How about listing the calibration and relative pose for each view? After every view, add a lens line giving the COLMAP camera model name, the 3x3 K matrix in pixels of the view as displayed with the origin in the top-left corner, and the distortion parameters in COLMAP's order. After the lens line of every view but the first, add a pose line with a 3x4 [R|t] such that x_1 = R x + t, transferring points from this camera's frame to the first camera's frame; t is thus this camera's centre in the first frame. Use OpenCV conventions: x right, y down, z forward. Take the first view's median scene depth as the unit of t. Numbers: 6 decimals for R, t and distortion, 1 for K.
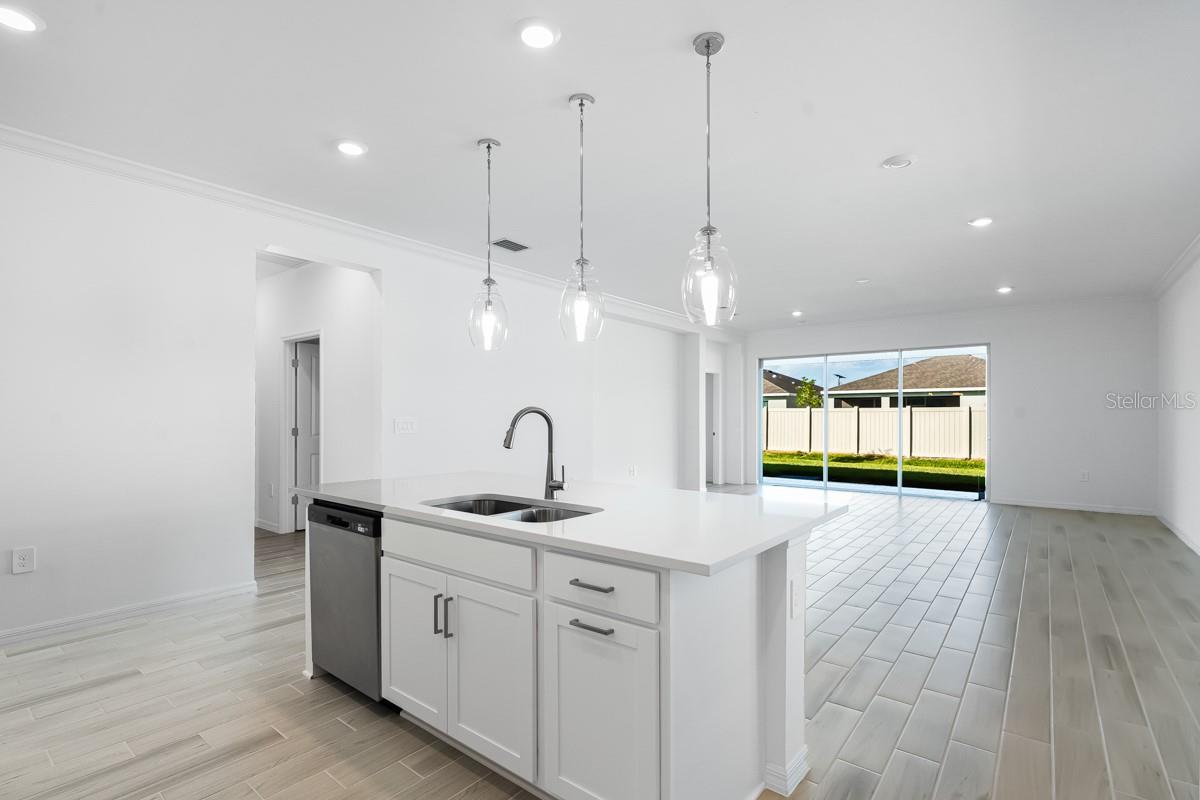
lens RADIAL K [[573.9, 0, 602.6], [0, 573.9, 407.2], [0, 0, 1]] dist [-0.001343, -0.000498]
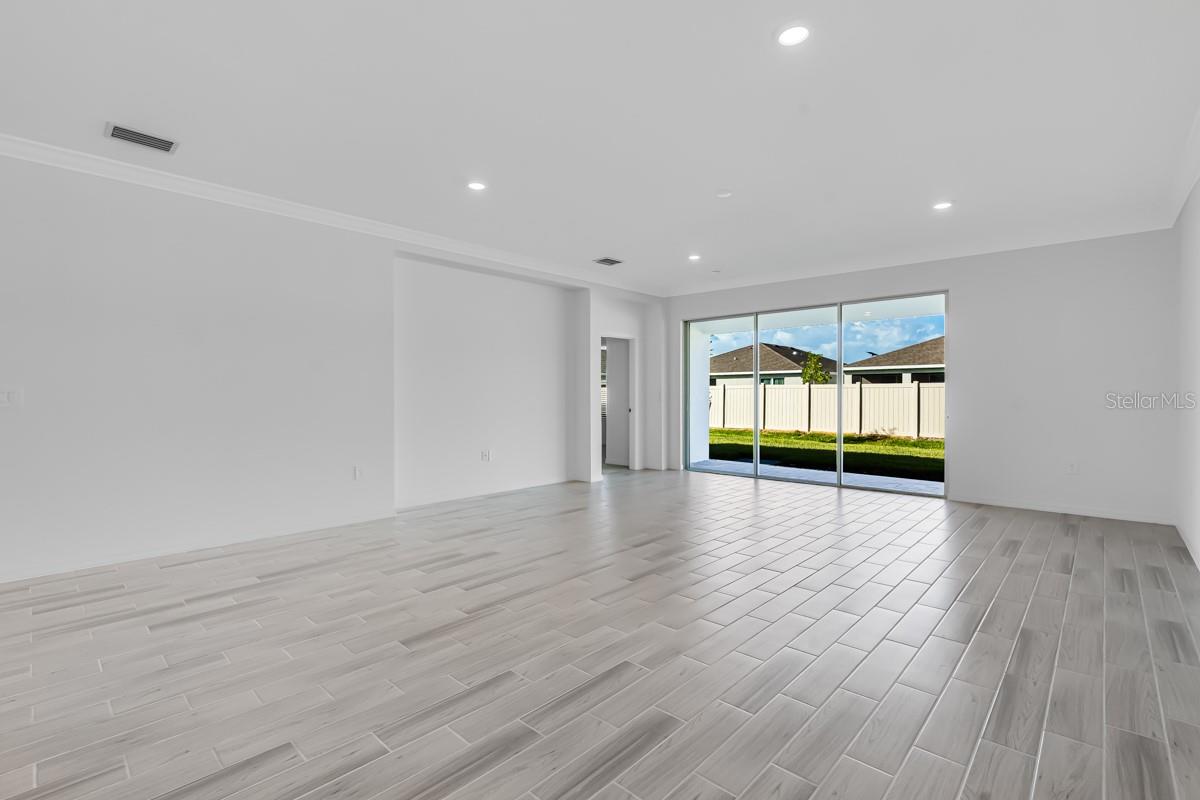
lens RADIAL K [[549.3, 0, 595.5], [0, 549.3, 395.7], [0, 0, 1]] dist [0.001545, 0.000806]
pose [[0.995901, -0.003216, -0.090391, 0.109640], [0.004582, 0.999878, 0.014910, 0.006203], [0.090332, -0.015263, 0.995795, 0.091388]]
